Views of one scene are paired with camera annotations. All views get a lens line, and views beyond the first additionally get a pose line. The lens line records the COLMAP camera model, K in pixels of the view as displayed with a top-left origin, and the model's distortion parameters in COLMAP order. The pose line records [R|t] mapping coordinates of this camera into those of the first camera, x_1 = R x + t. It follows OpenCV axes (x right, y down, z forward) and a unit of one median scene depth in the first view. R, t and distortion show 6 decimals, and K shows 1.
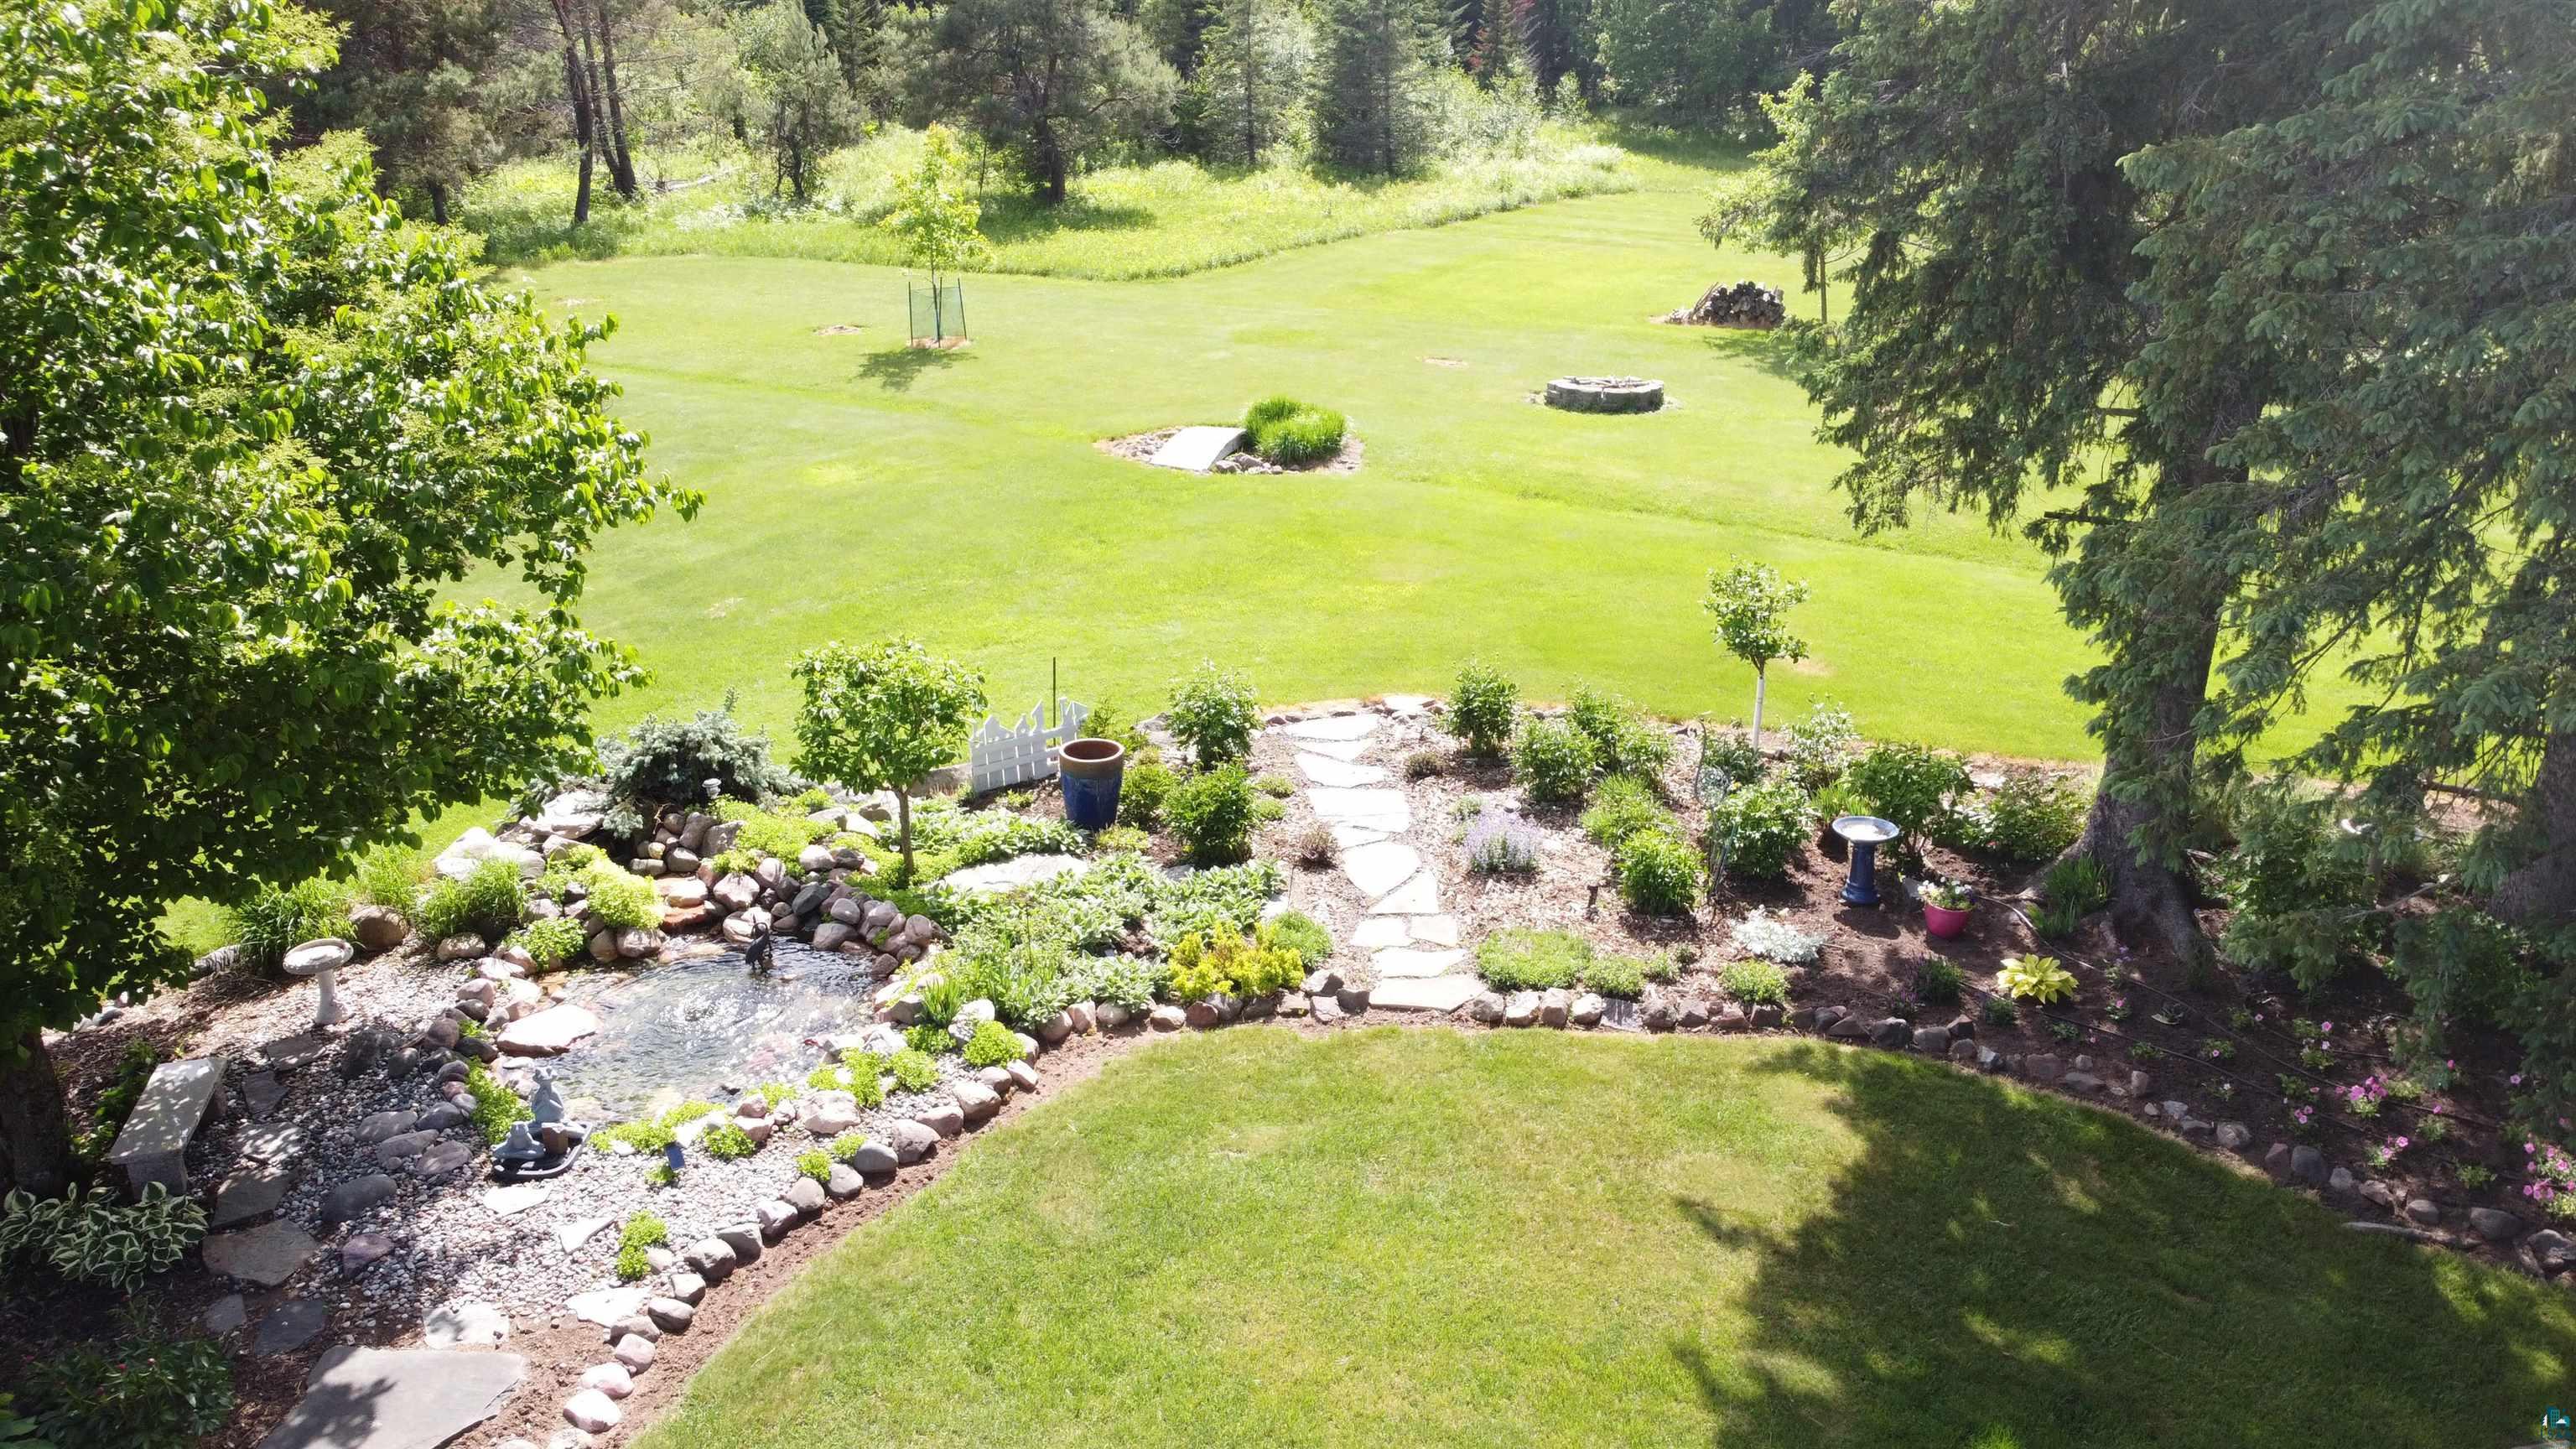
lens RADIAL K [[1954.8, 0, 1302.2], [0, 1954.8, 730.0], [0, 0, 1]] dist [0.004259, -0.012293]
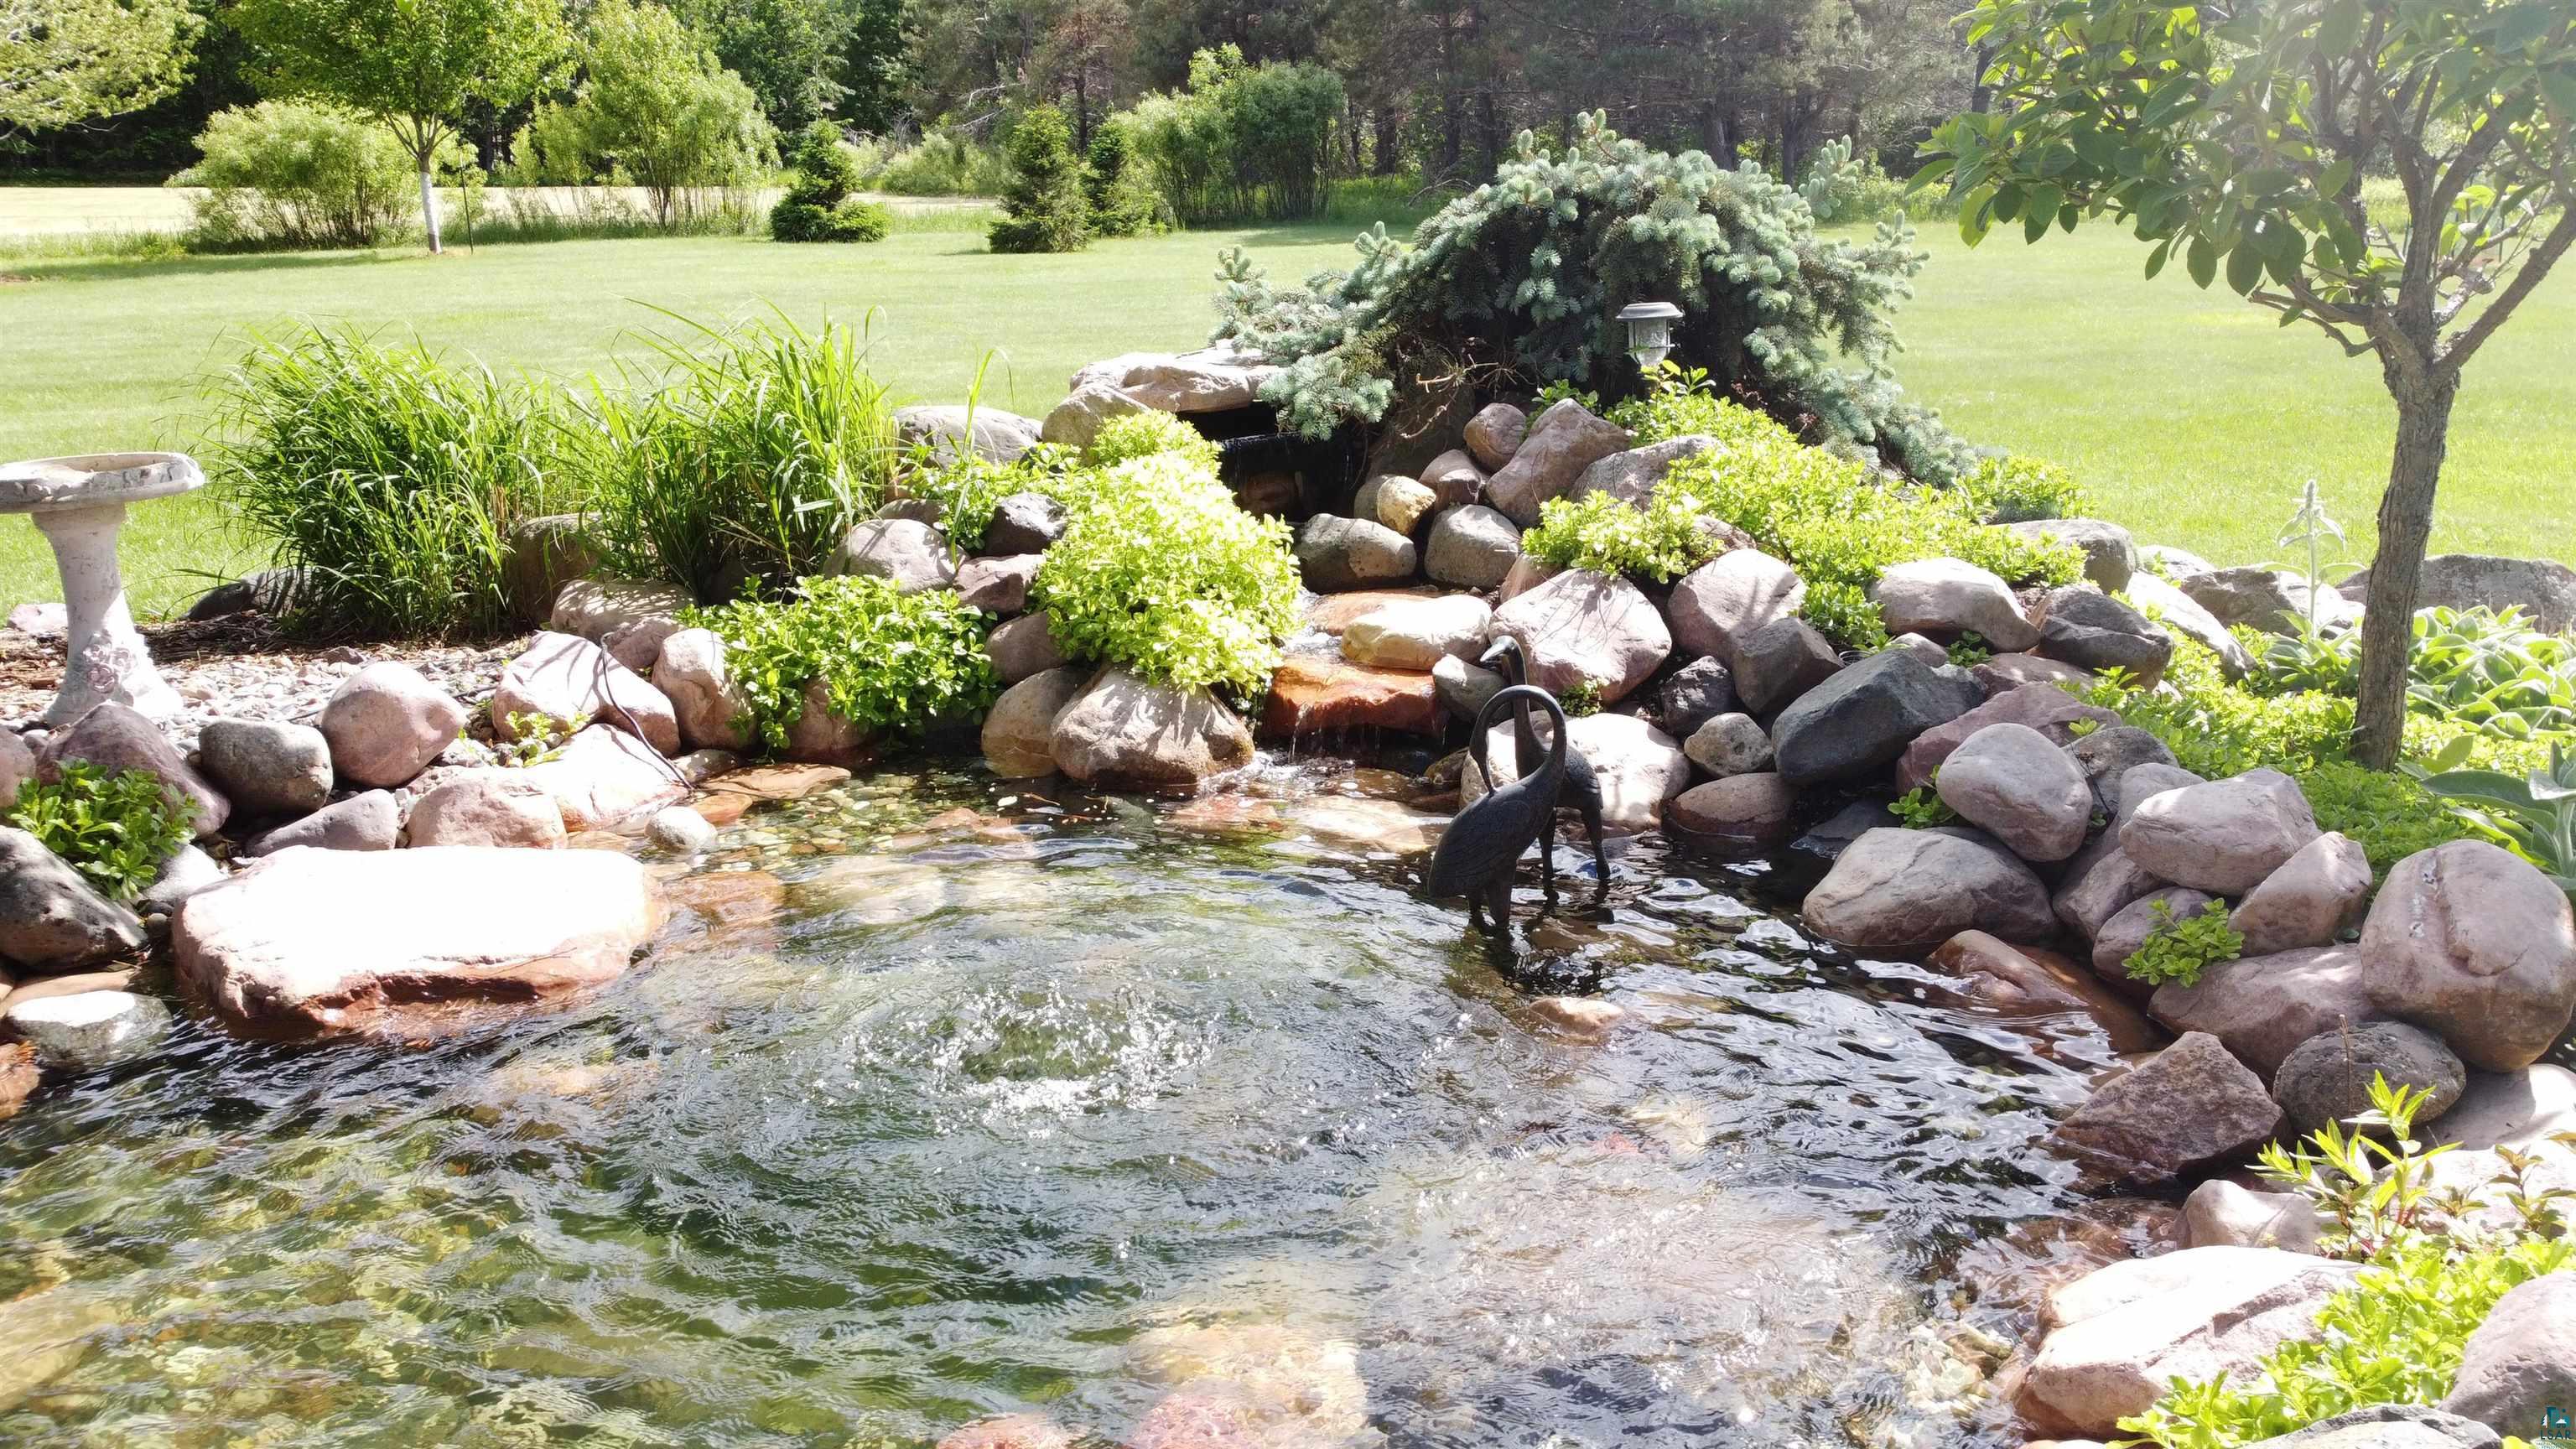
lens RADIAL K [[1952.0, 0, 1301.4], [0, 1952.0, 731.6], [0, 0, 1]] dist [0.008476, -0.006196]
pose [[0.776331, 0.167100, -0.607773, -0.184234], [-0.220134, 0.975383, -0.013016, 0.111979], [0.590636, 0.143896, 0.794004, 0.860454]]
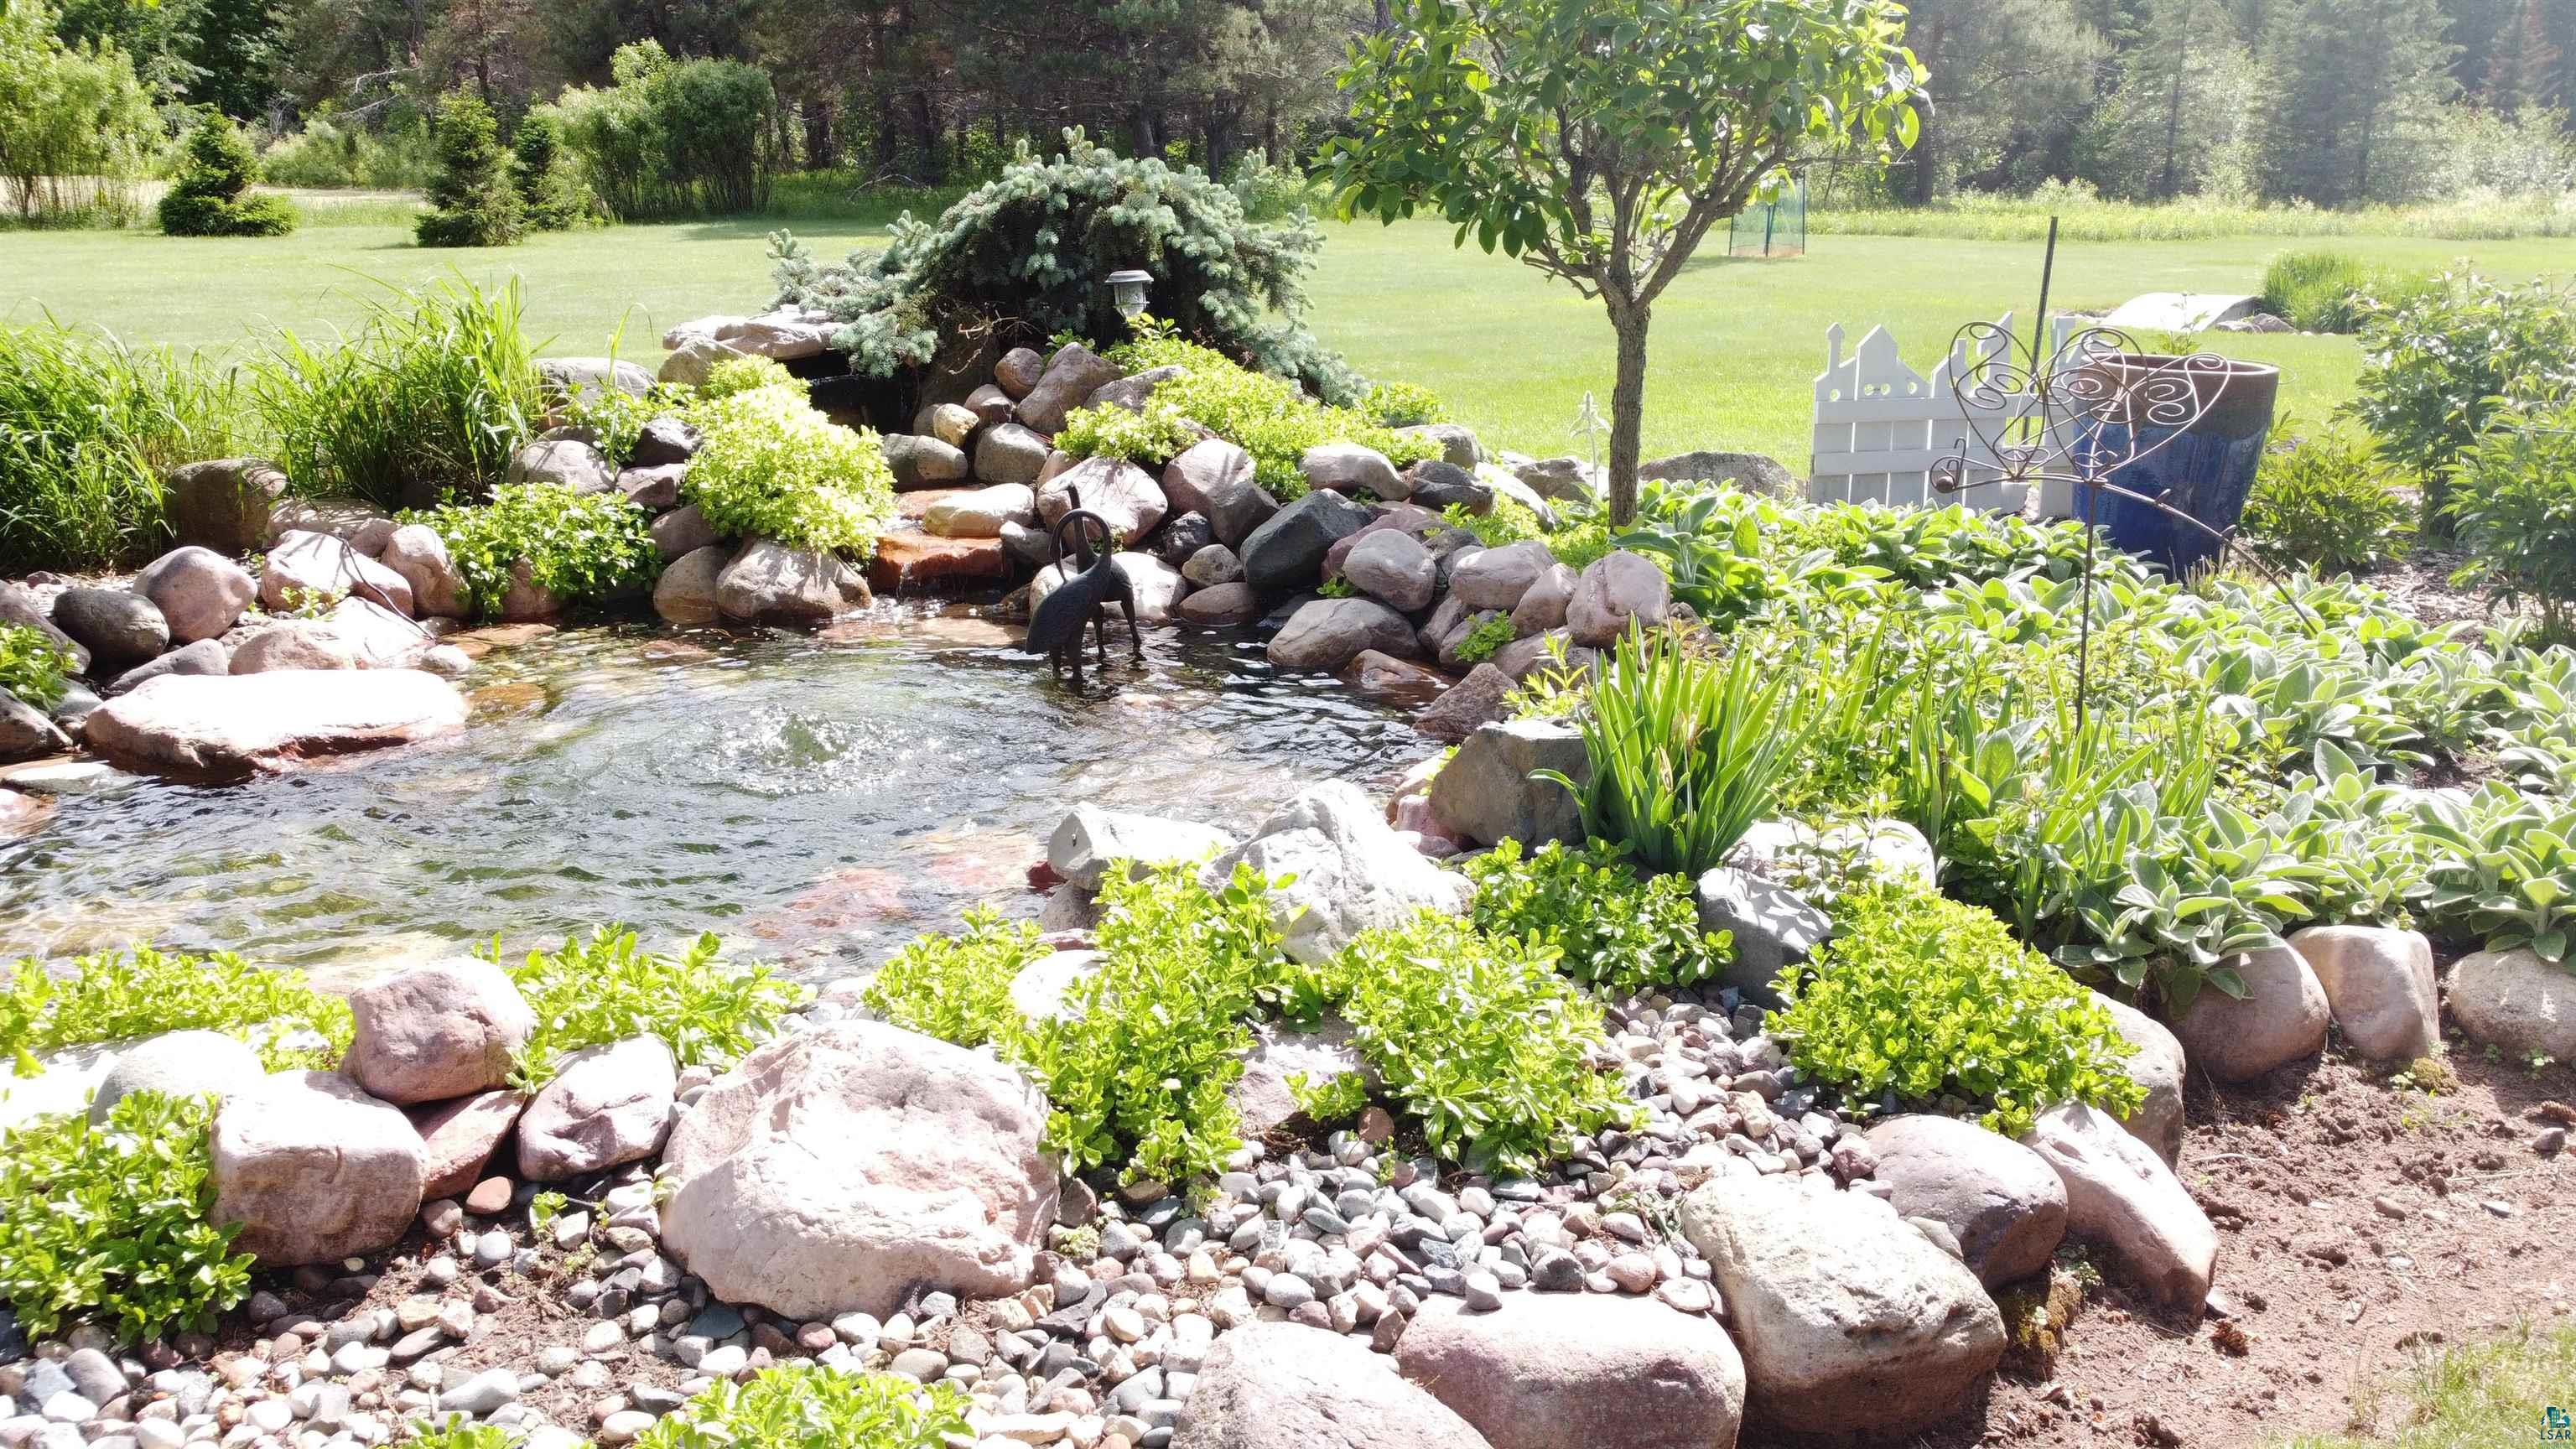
lens RADIAL K [[1958.4, 0, 1301.0], [0, 1958.4, 730.3], [0, 0, 1]] dist [-0.006064, -0.003367]
pose [[0.919967, 0.110699, -0.376040, -0.139357], [-0.144294, 0.987573, -0.062287, 0.147020], [0.364471, 0.111562, 0.924508, 0.767498]]
